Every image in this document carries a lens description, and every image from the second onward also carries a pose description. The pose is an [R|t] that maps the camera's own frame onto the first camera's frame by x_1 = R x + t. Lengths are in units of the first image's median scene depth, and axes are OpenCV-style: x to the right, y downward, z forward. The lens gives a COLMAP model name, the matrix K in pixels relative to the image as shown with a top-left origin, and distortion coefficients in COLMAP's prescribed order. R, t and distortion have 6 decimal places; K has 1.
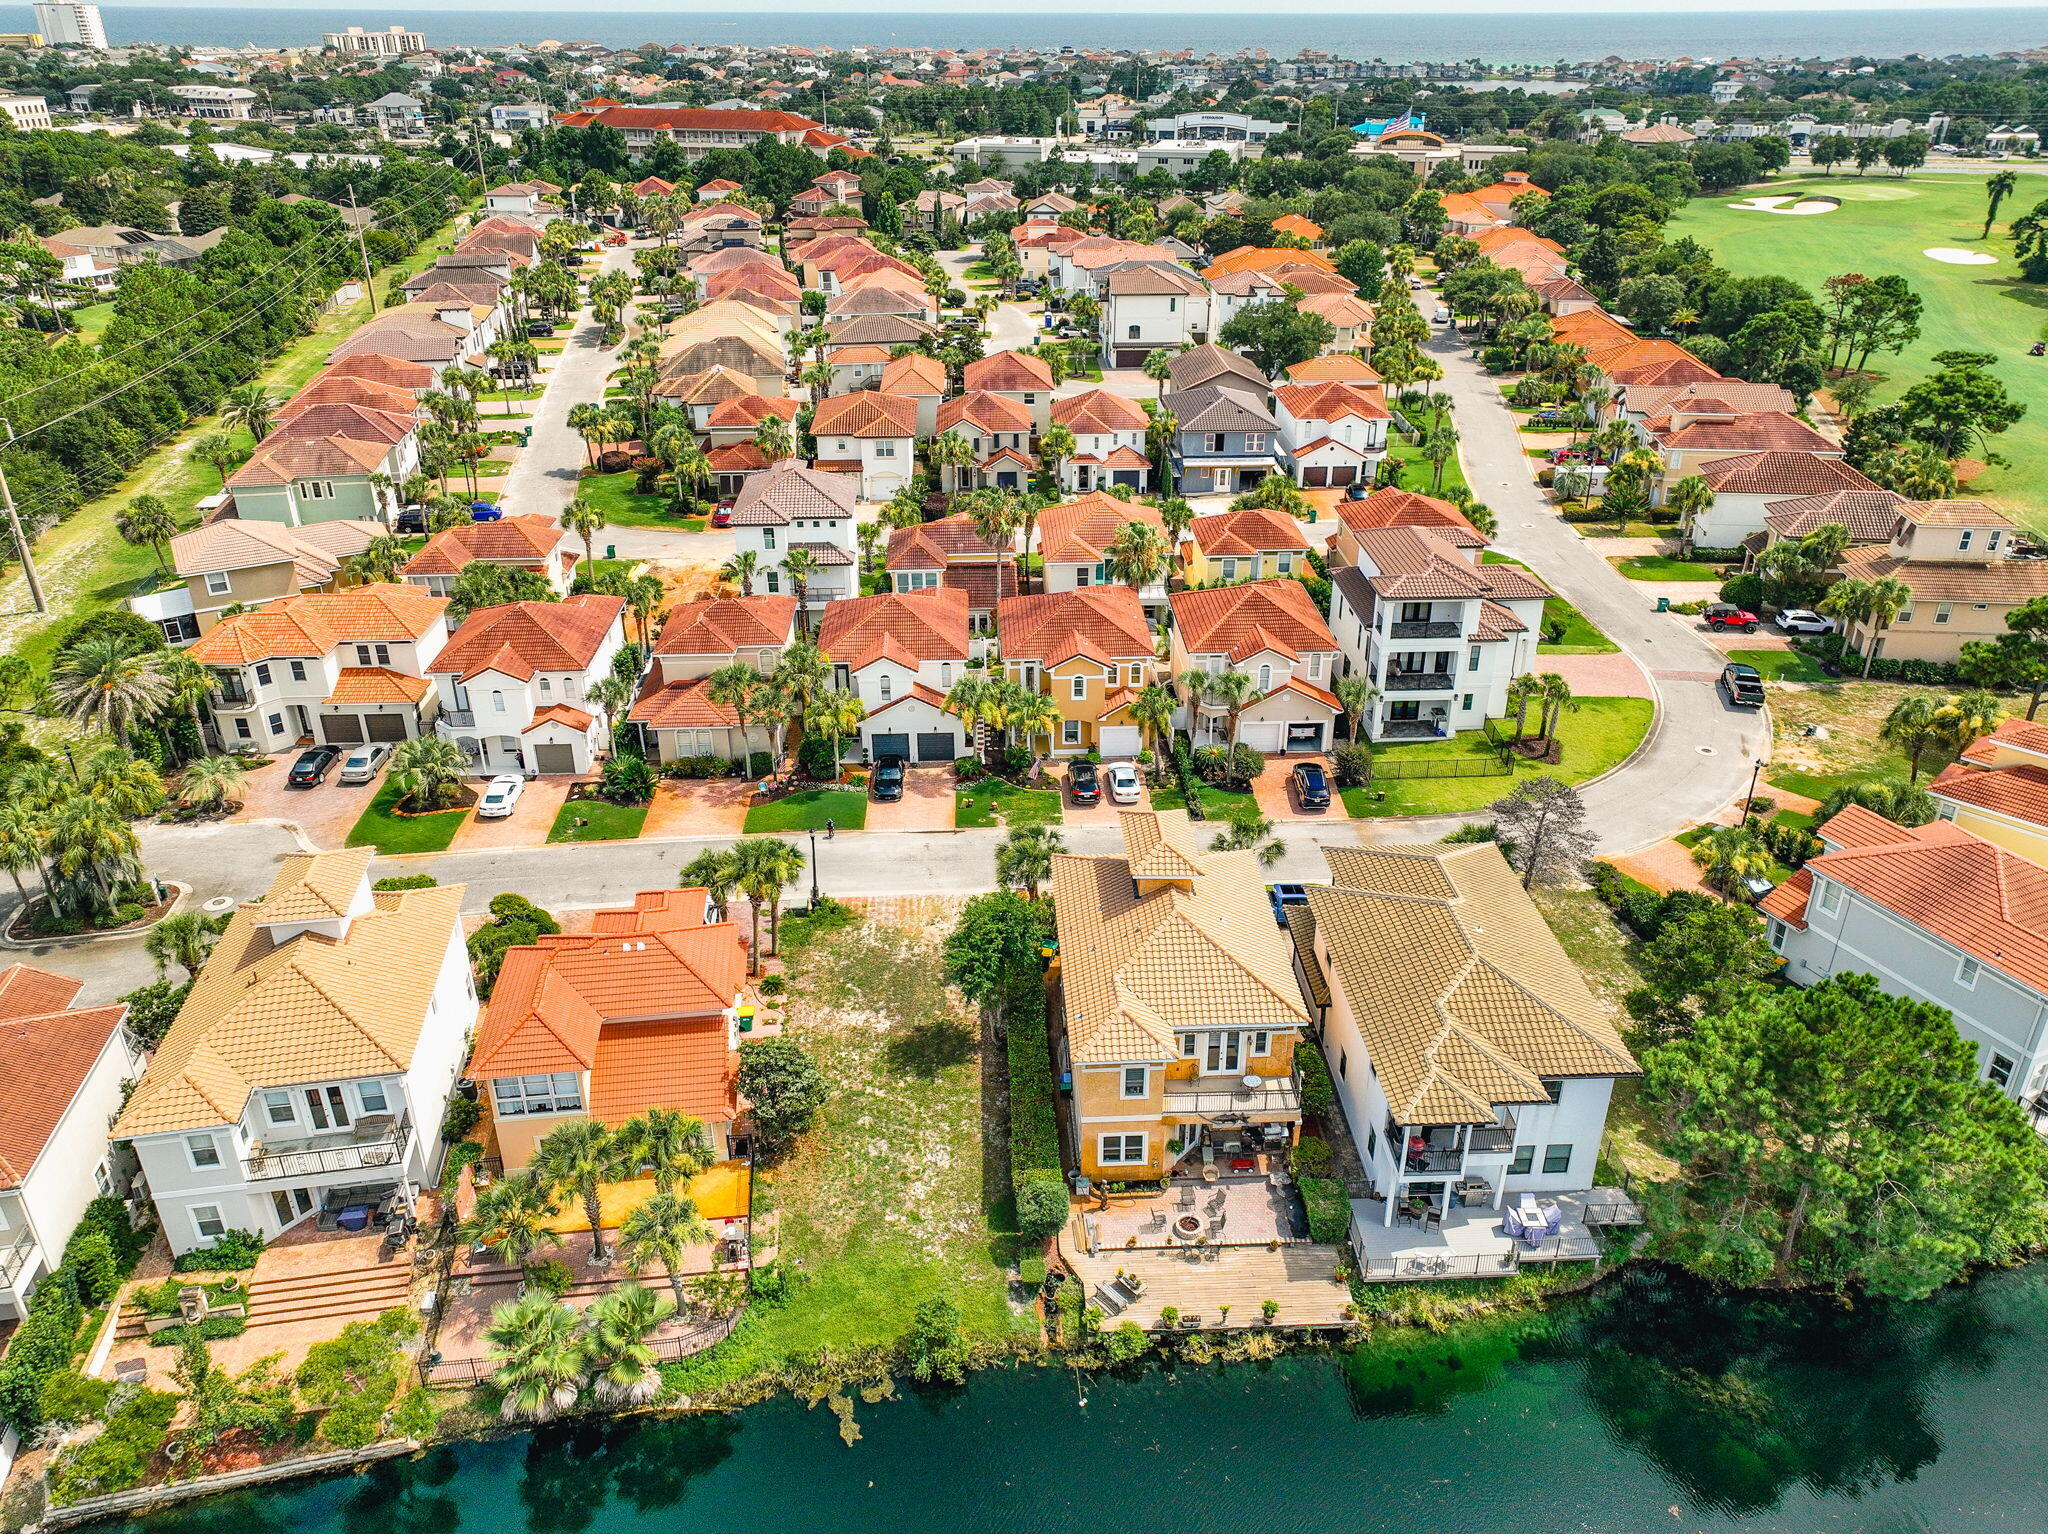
lens RADIAL K [[1485.0, 0, 1045.7], [0, 1485.0, 749.8], [0, 0, 1]] dist [0.000462, 0.017830]
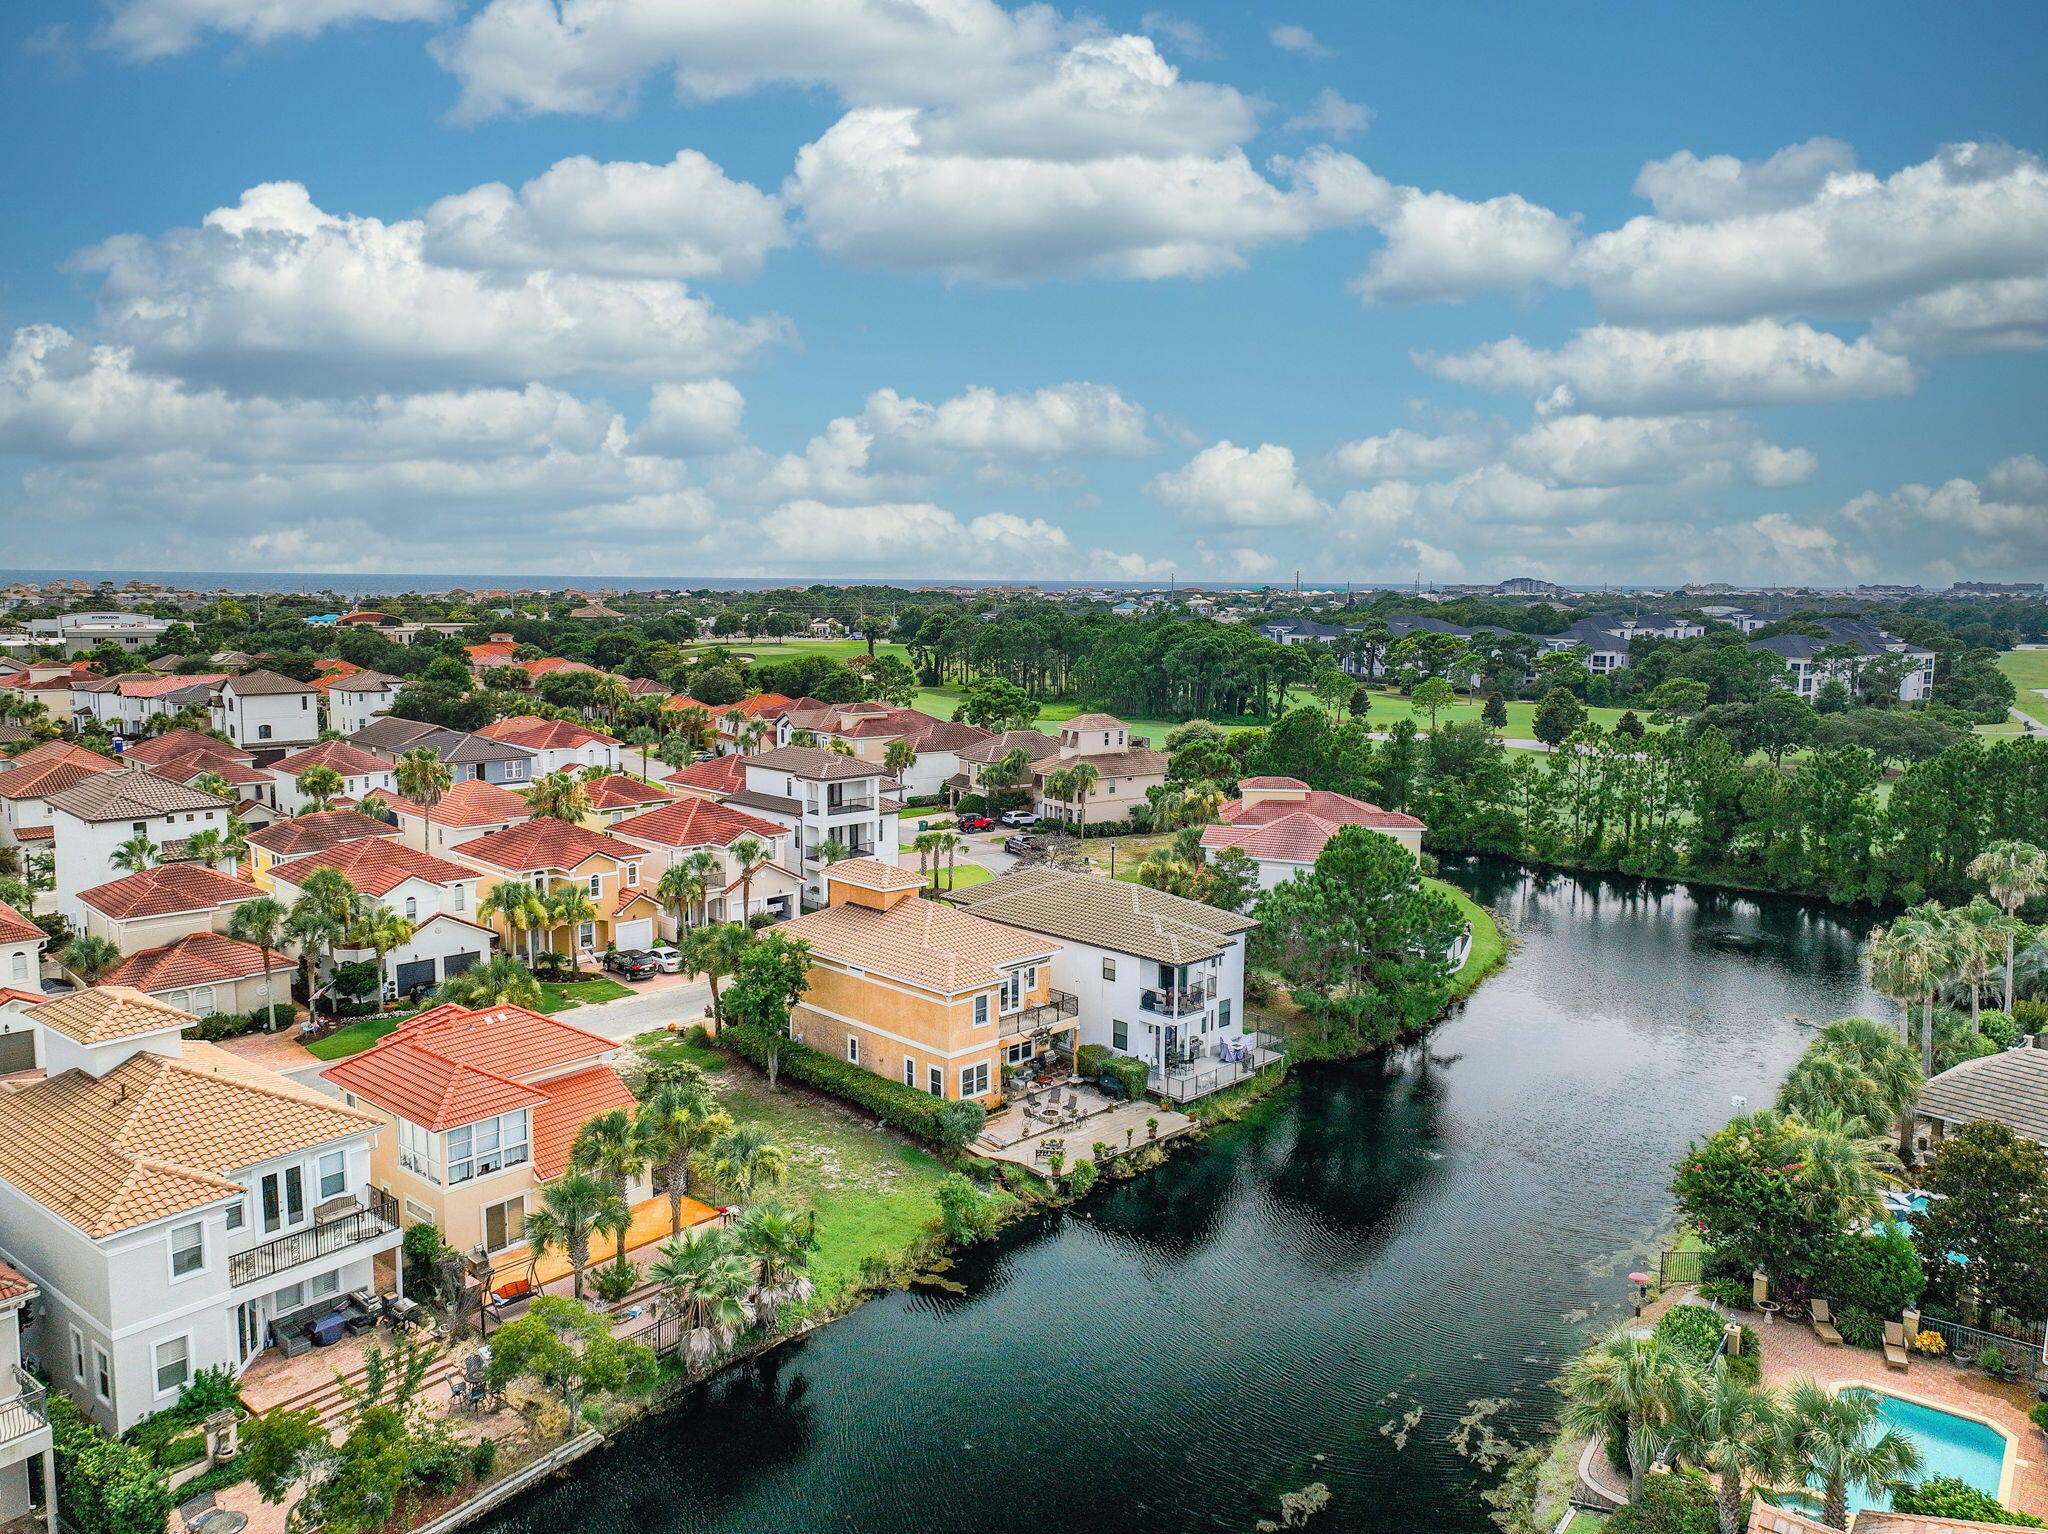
lens RADIAL K [[1485.0, 0, 1045.7], [0, 1485.0, 749.8], [0, 0, 1]] dist [0.000462, 0.017830]
pose [[0.740252, -0.071010, 0.668569, -0.390403], [0.291942, 0.929716, -0.224496, 0.175752], [-0.605638, 0.361367, 0.708955, 0.017699]]
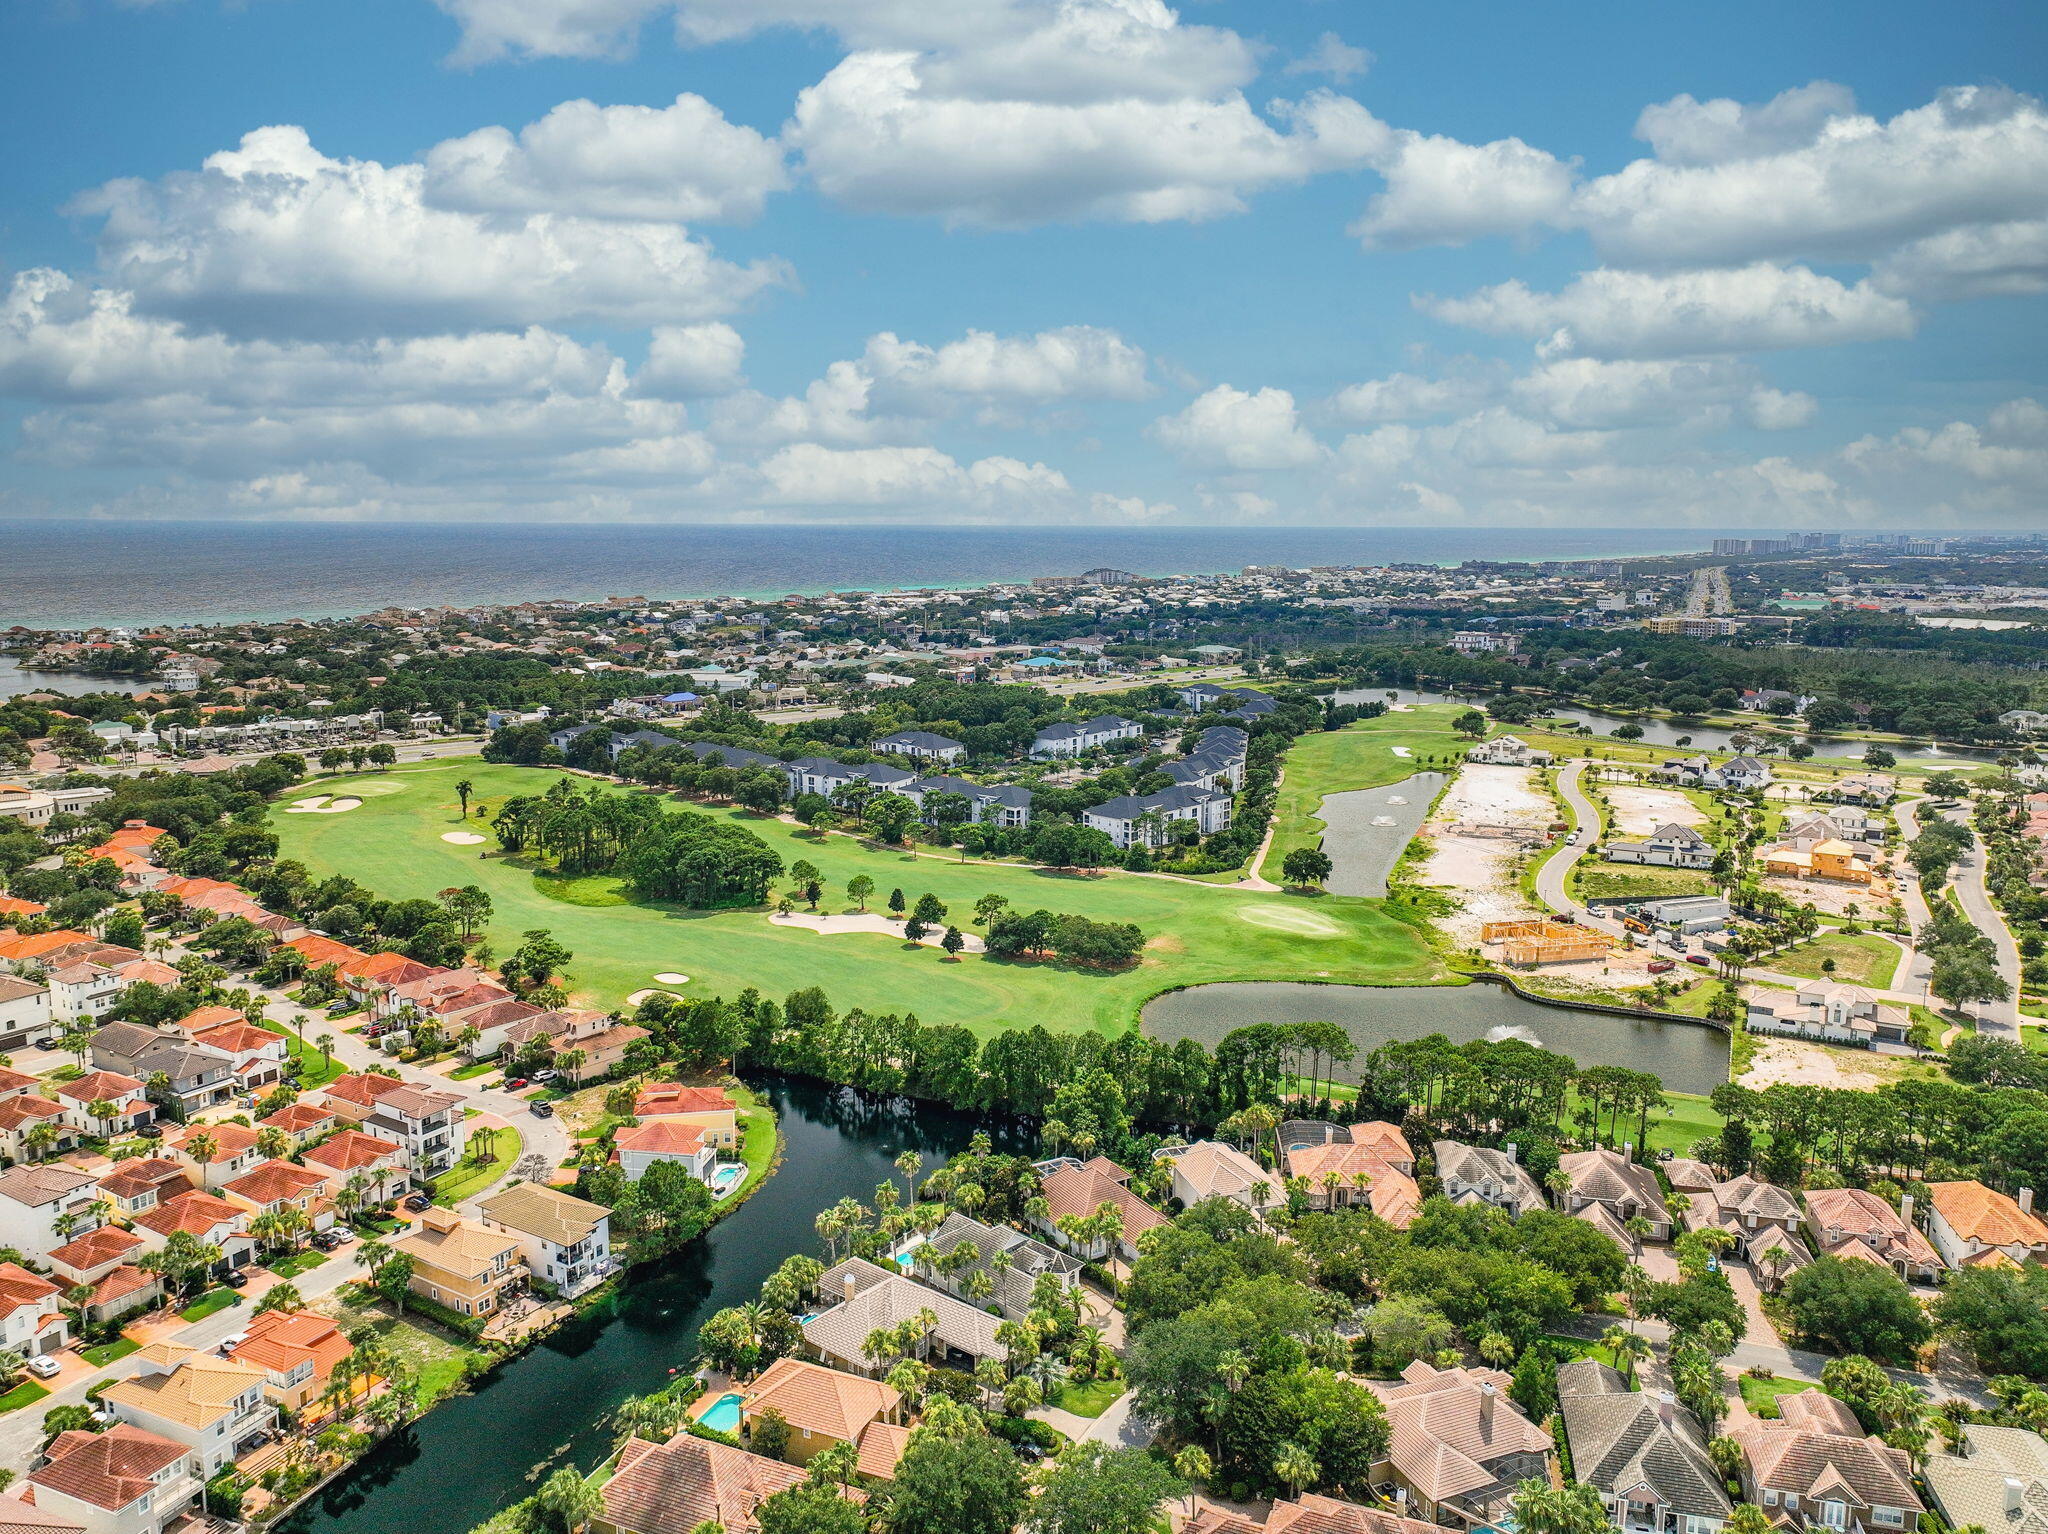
lens RADIAL K [[1485.0, 0, 1045.7], [0, 1485.0, 749.8], [0, 0, 1]] dist [0.000462, 0.017830]
pose [[0.555181, -0.122910, 0.822598, -0.976548], [0.362598, 0.925854, -0.106383, -0.027498], [-0.748530, 0.357334, 0.558584, -1.154820]]
